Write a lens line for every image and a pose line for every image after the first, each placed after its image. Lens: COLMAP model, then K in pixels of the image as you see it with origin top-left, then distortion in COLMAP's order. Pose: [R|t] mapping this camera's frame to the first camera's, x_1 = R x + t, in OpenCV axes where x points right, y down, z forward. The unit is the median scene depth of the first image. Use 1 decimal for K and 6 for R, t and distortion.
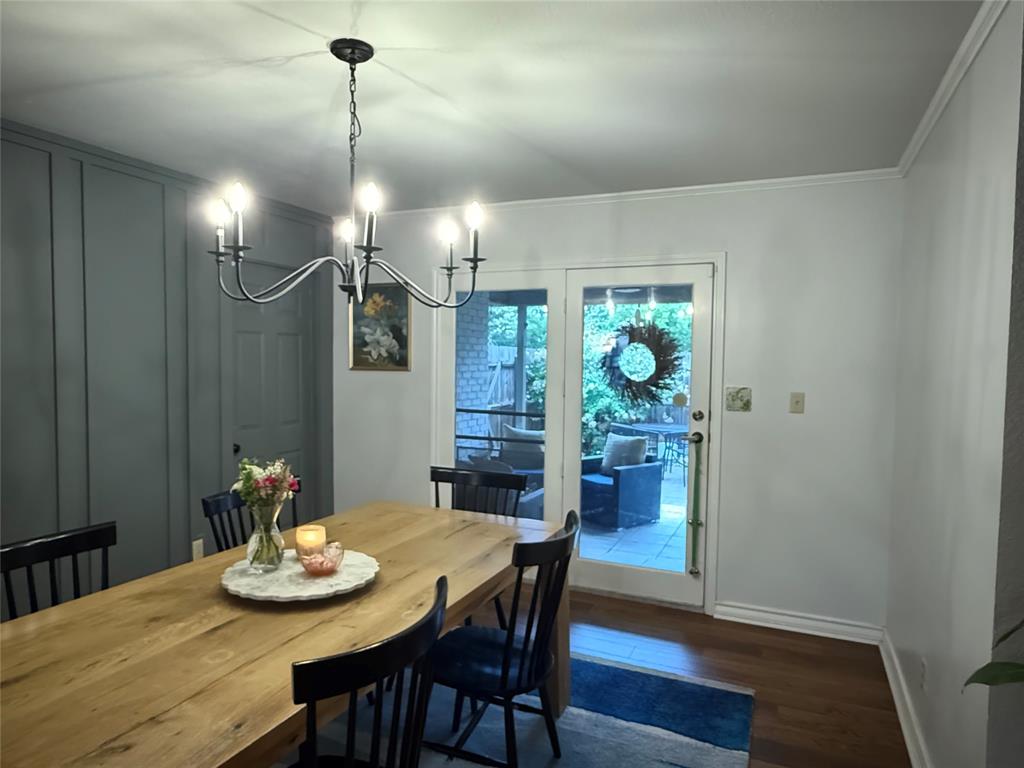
lens RADIAL K [[658.8, 0, 512.0], [0, 658.8, 387.4], [0, 0, 1]] dist [-0.002471, 0.002936]
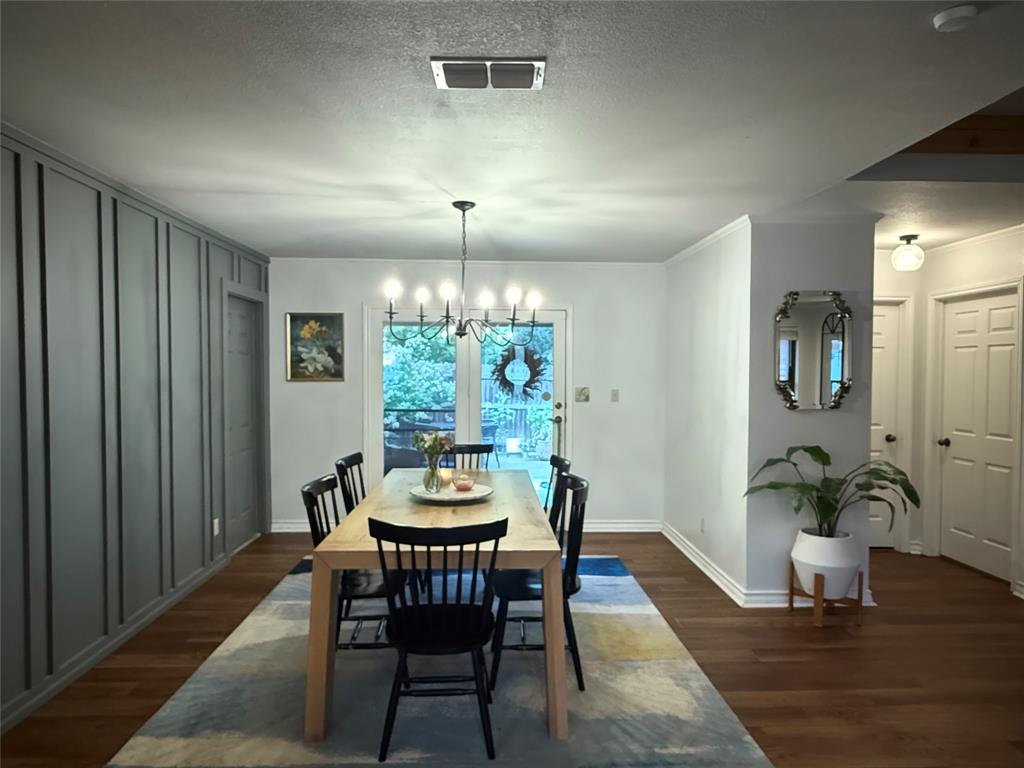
lens RADIAL K [[658.8, 0, 512.0], [0, 658.8, 387.4], [0, 0, 1]] dist [-0.002471, 0.002936]
pose [[0.900880, -0.022468, 0.433485, -0.416937], [0.028214, 0.999579, -0.006826, 0.005563], [-0.433149, 0.018380, 0.901135, -0.313889]]
